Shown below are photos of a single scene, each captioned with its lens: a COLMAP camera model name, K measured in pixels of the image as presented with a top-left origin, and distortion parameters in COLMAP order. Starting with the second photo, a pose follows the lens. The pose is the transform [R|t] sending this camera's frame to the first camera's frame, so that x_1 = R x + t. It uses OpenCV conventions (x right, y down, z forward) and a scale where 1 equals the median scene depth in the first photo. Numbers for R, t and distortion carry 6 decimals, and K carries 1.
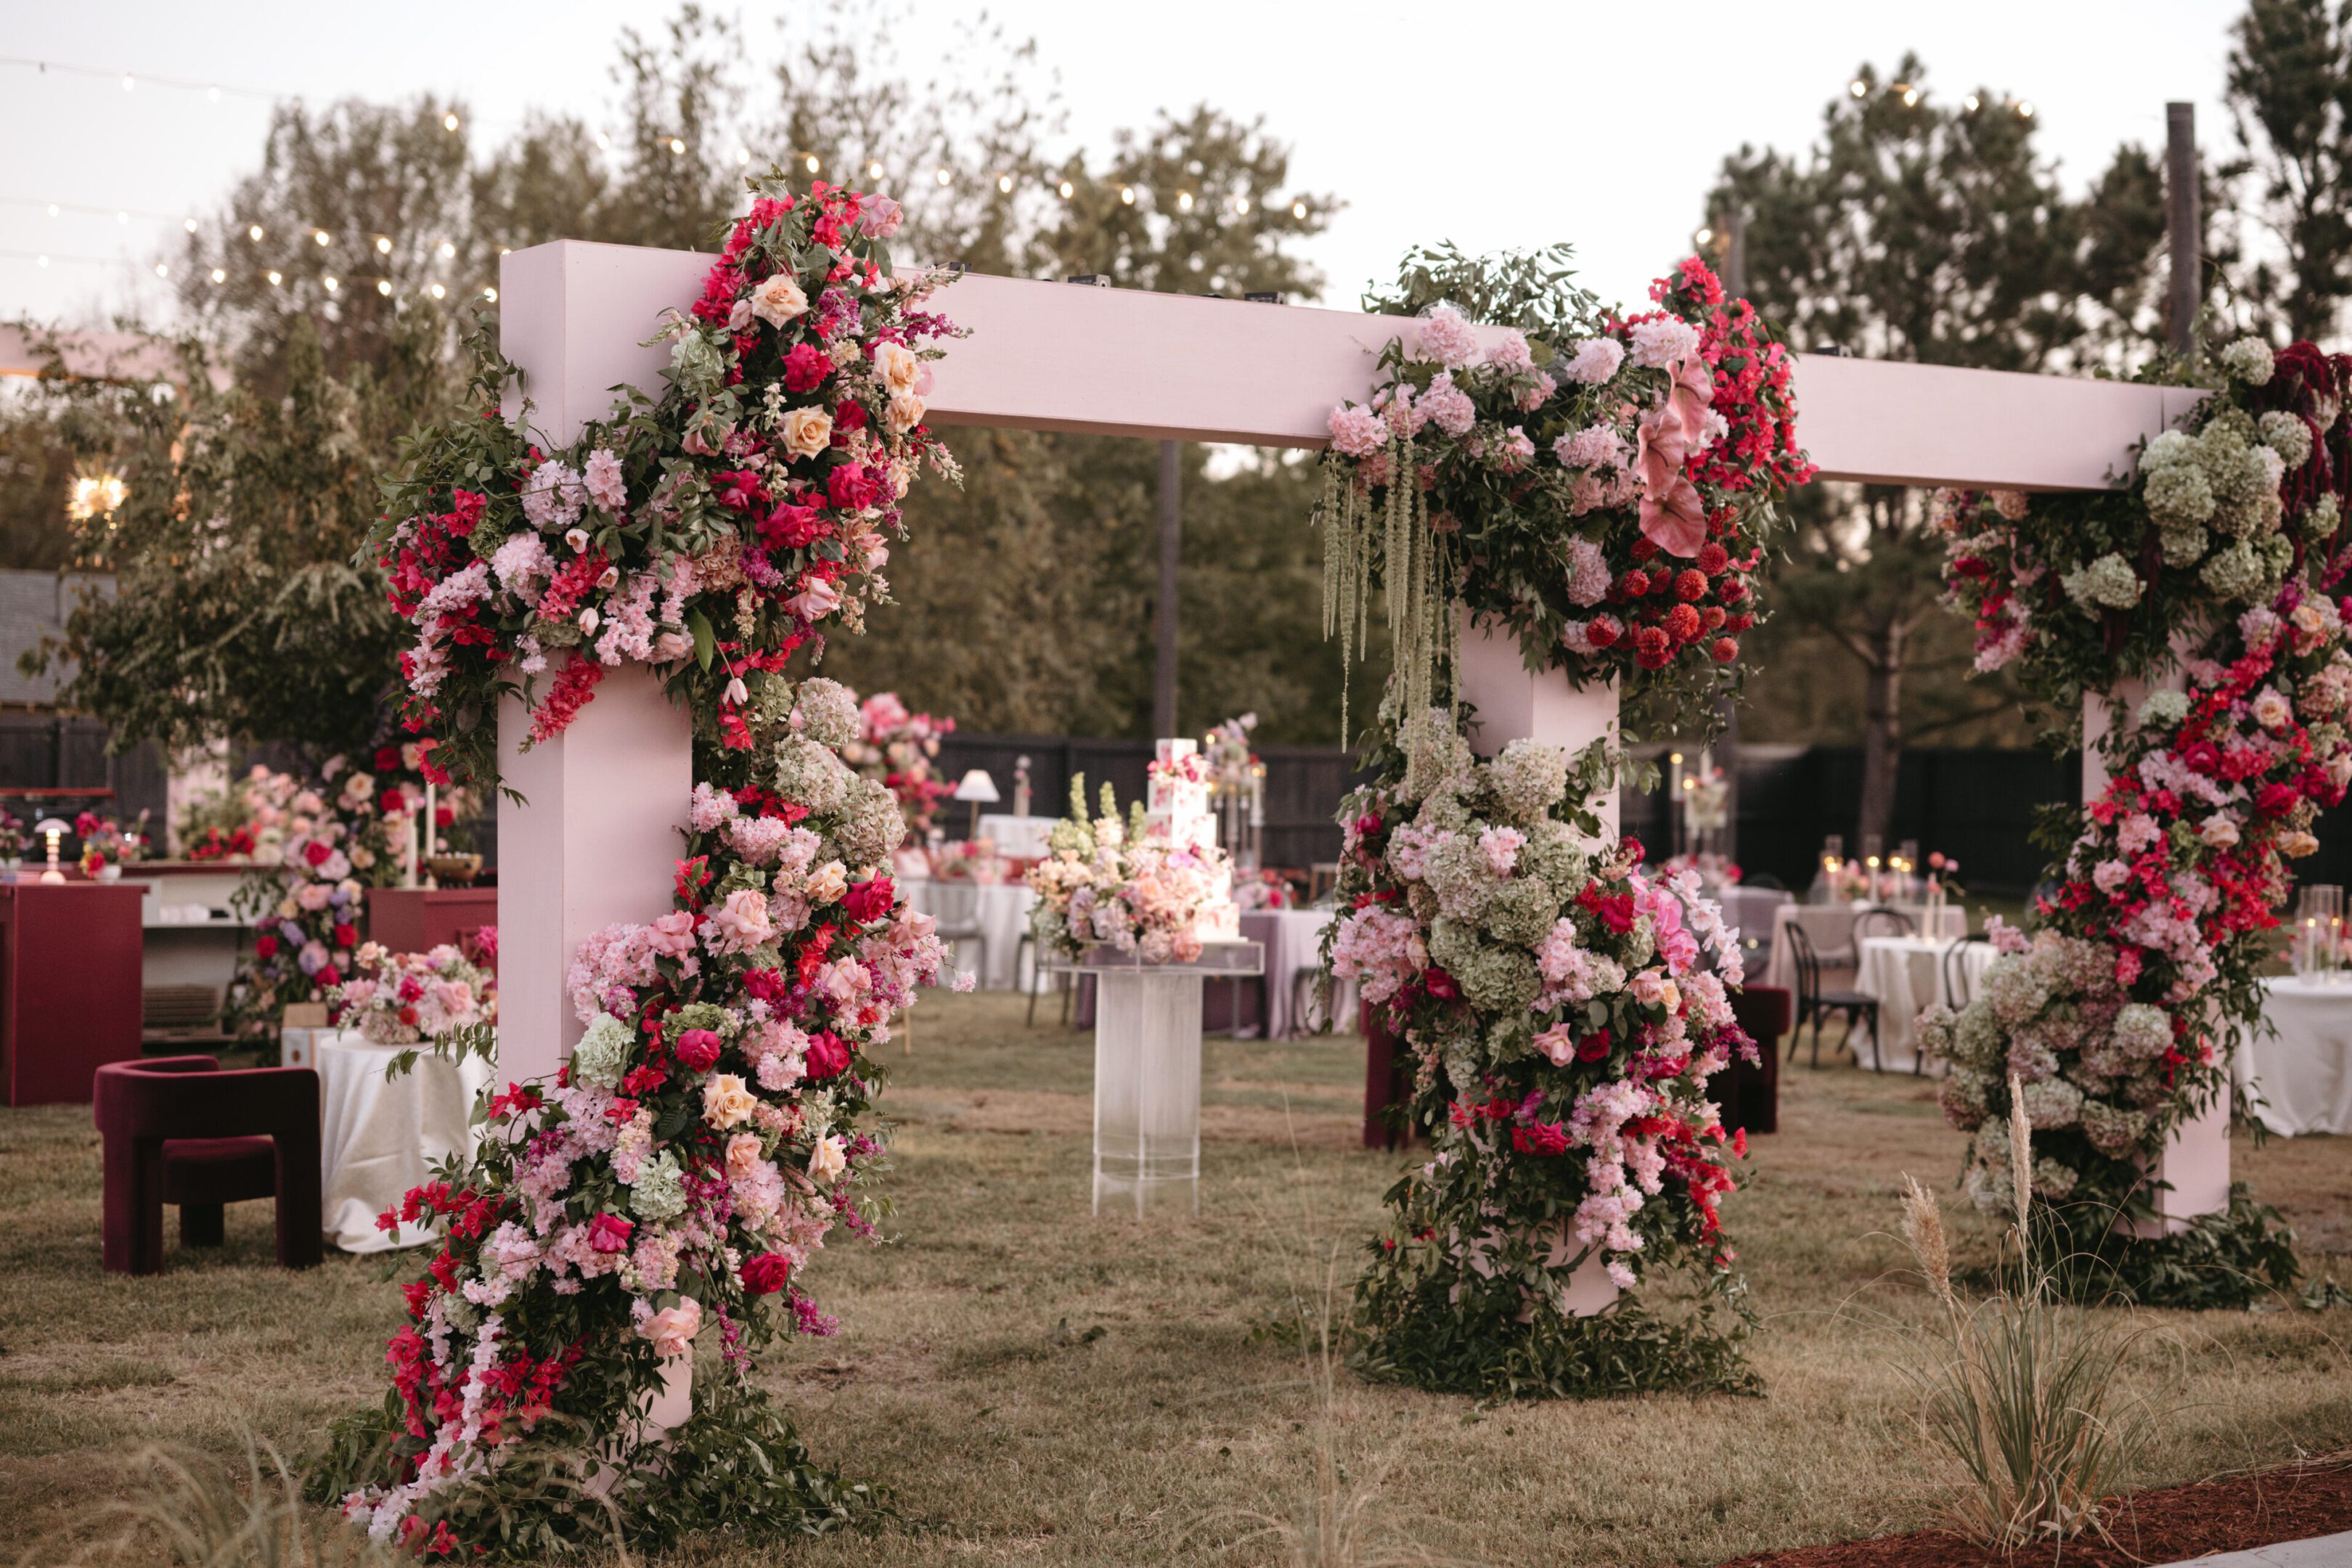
lens RADIAL K [[3437.8, 0, 1185.3], [0, 3437.8, 835.2], [0, 0, 1]] dist [-0.004525, 0.099454]
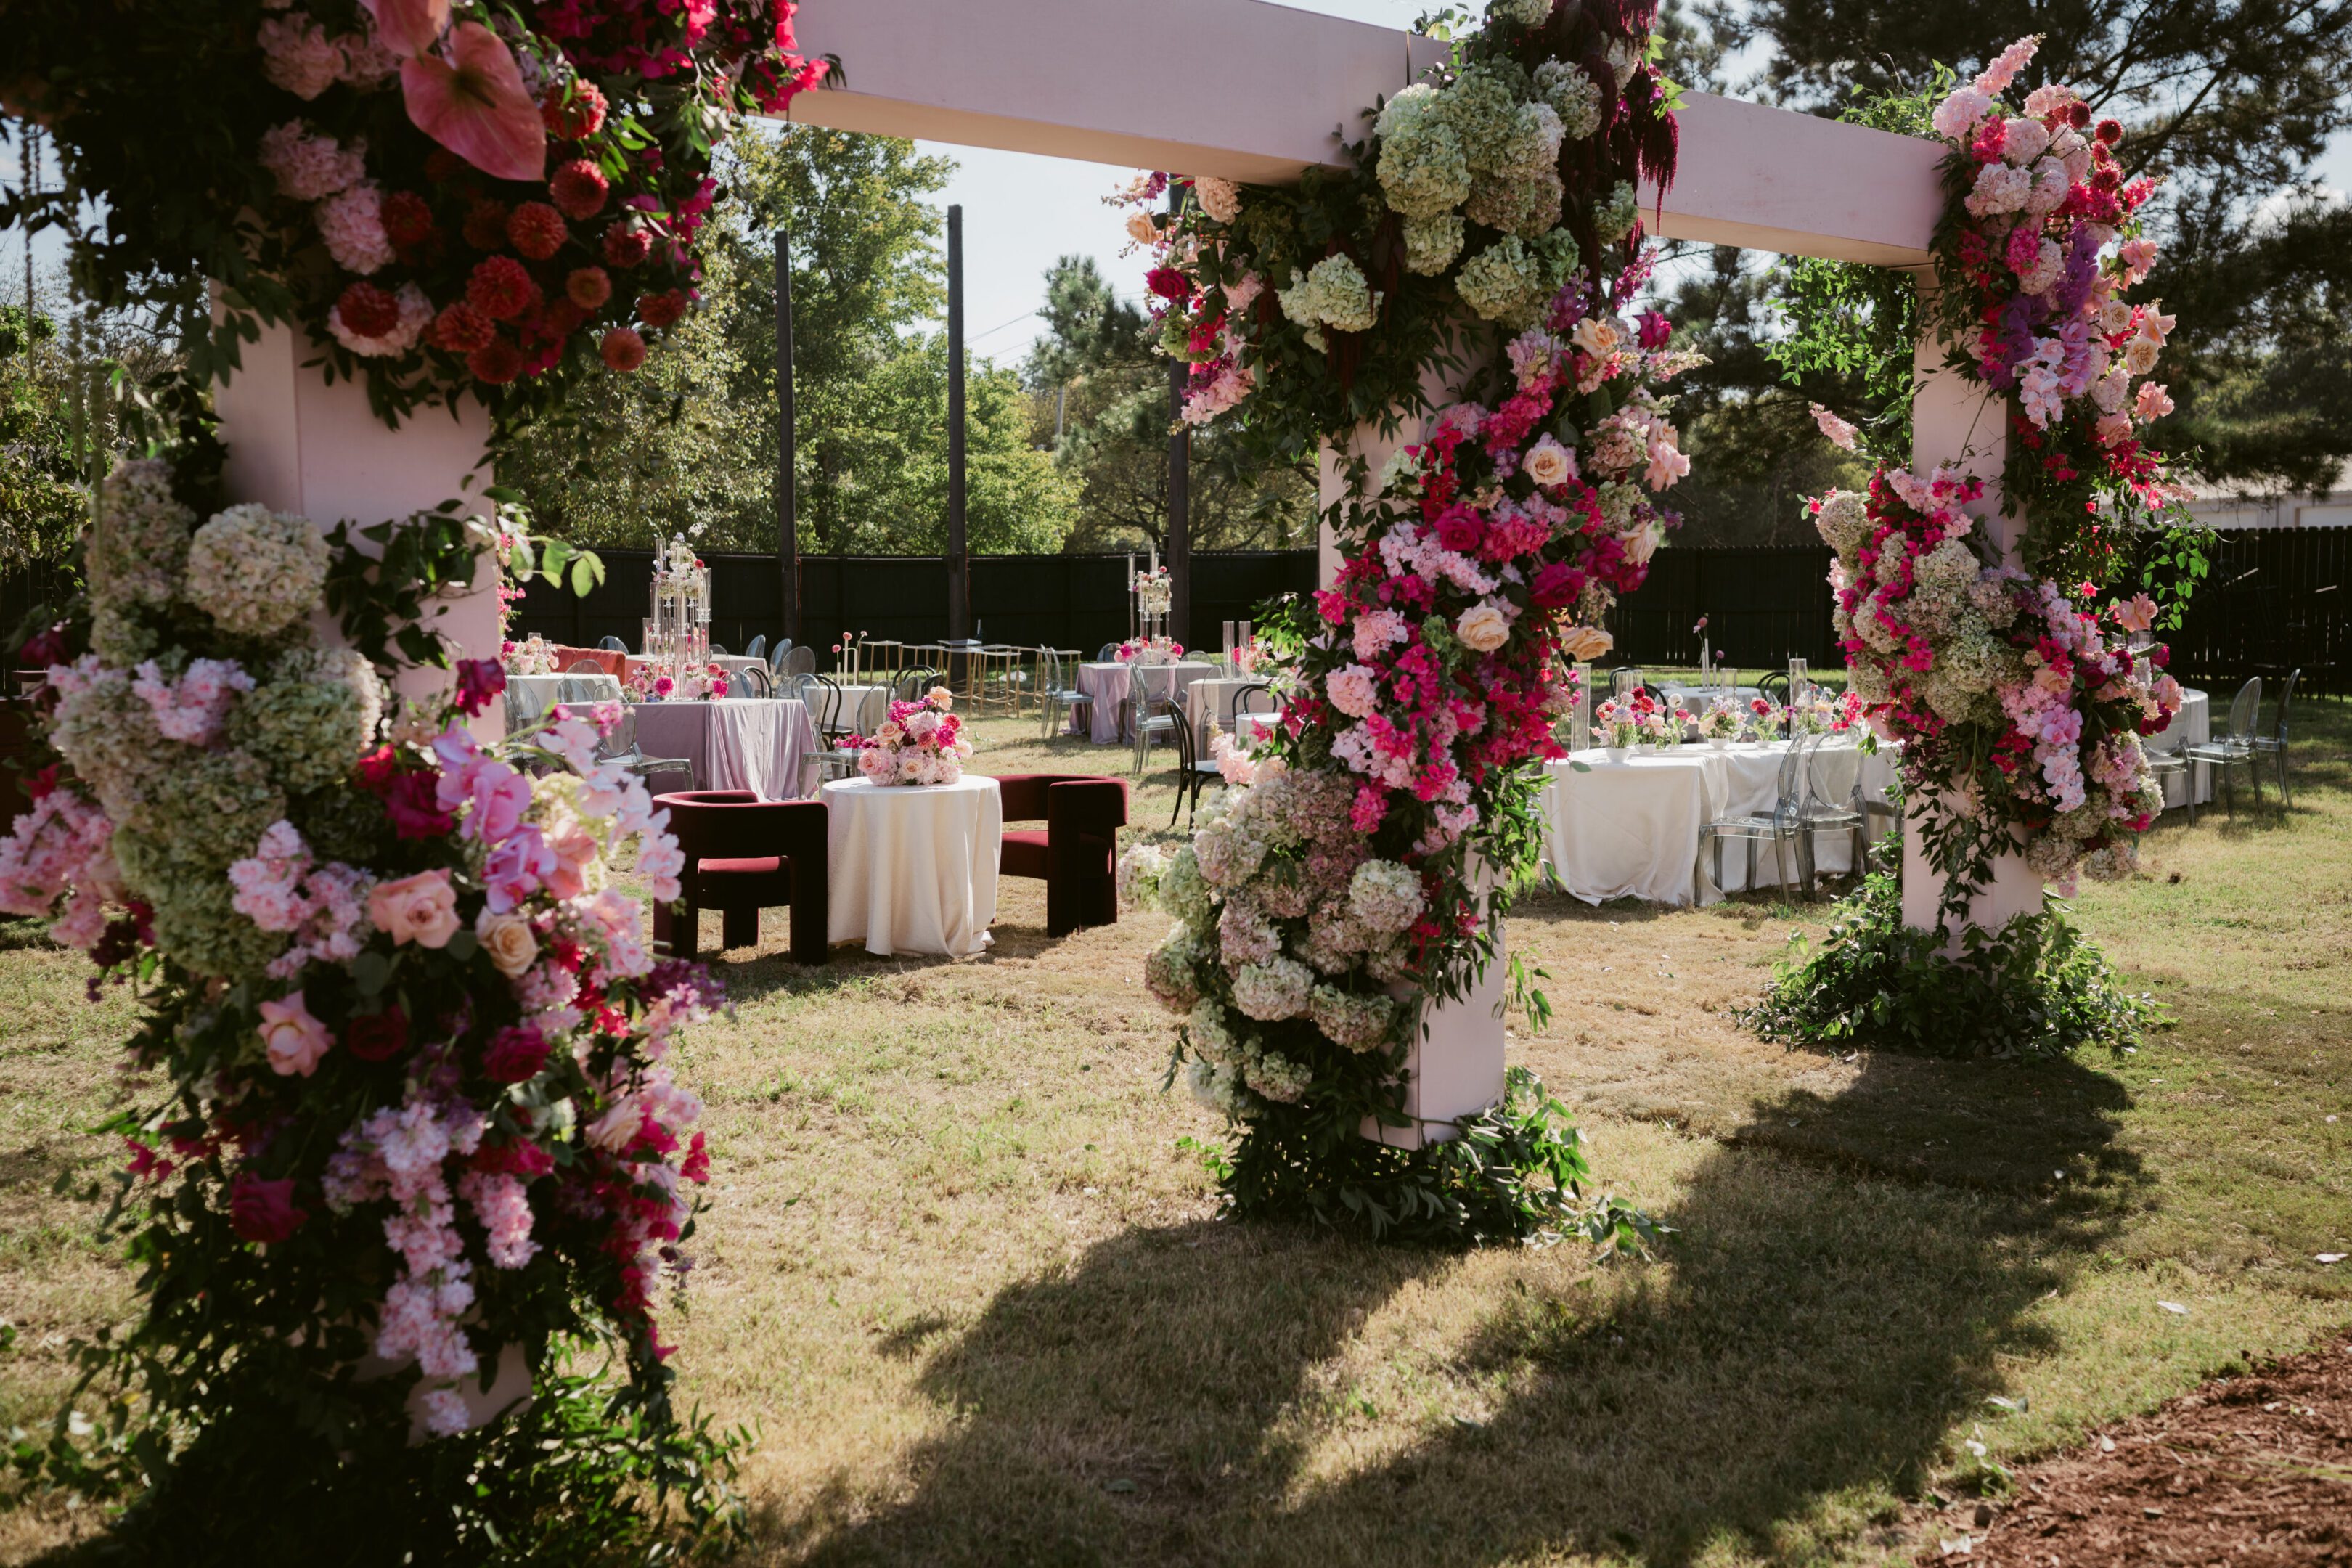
lens RADIAL K [[2249.3, 0, 1095.7], [0, 2249.3, 785.7], [0, 0, 1]] dist [0.003013, 0.017066]
pose [[0.996250, -0.026284, 0.082433, 0.173655], [0.020045, 0.996935, 0.075624, -0.005729], [-0.084168, -0.073688, 0.993723, 0.512298]]
